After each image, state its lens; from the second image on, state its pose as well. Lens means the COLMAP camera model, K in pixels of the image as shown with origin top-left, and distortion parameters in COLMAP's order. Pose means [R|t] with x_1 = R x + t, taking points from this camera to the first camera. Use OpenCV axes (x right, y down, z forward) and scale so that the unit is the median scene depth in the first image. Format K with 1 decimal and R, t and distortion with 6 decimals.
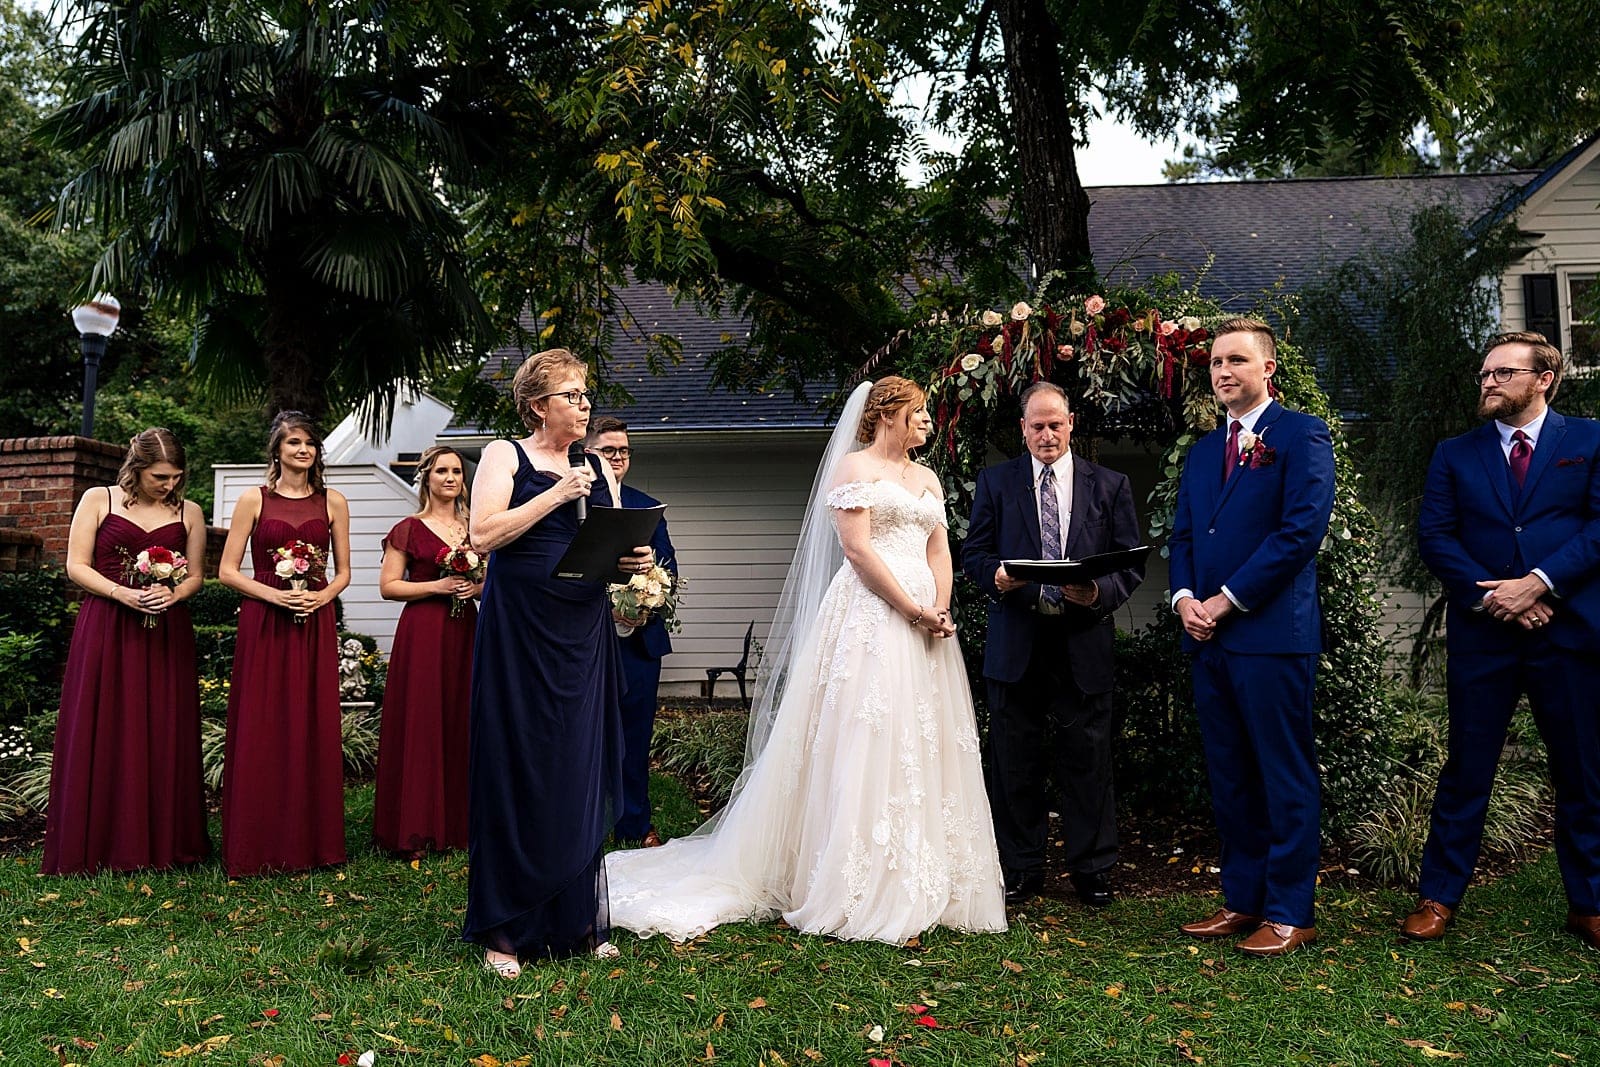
lens RADIAL K [[1229.5, 0, 800.0], [0, 1229.5, 533.5], [0, 0, 1]] dist [0.009144, 0.007350]
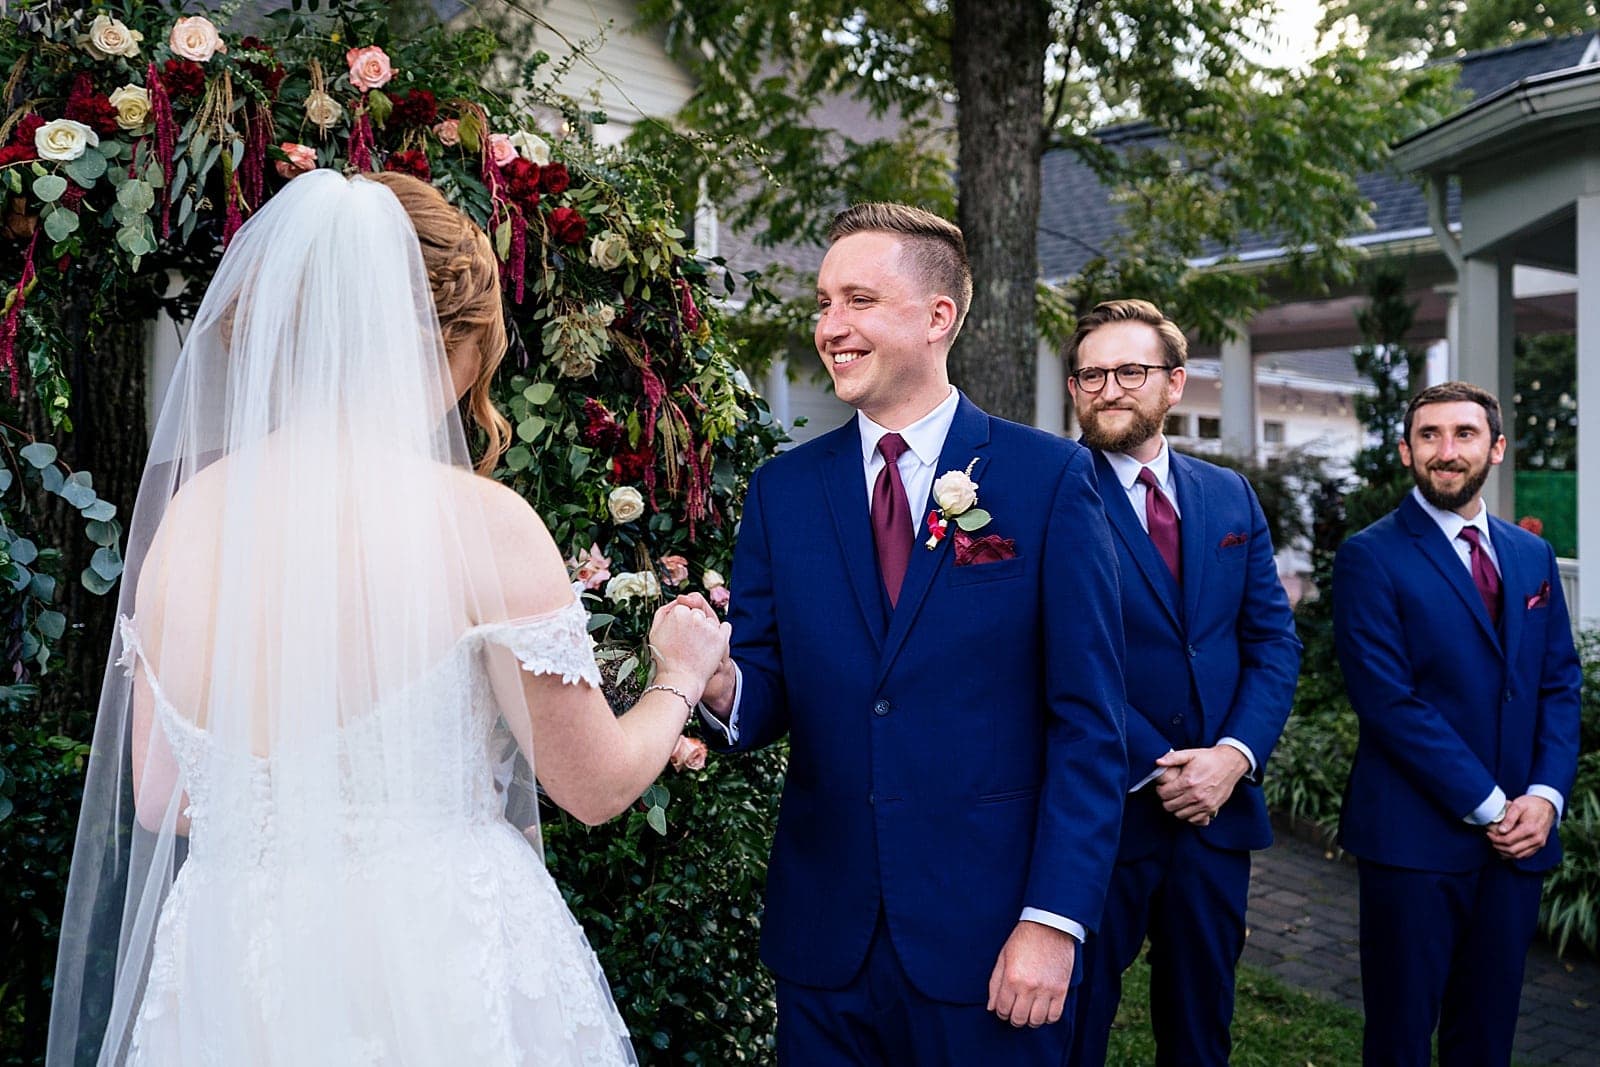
lens RADIAL K [[1536.1, 0, 800.0], [0, 1536.1, 533.5], [0, 0, 1]] dist [-0.016207, 0.002670]
pose [[0.684381, 0.013492, 0.729000, -0.050420], [-0.089354, 0.993844, 0.065492, -0.063836], [-0.723629, -0.109961, 0.681373, 0.459881]]
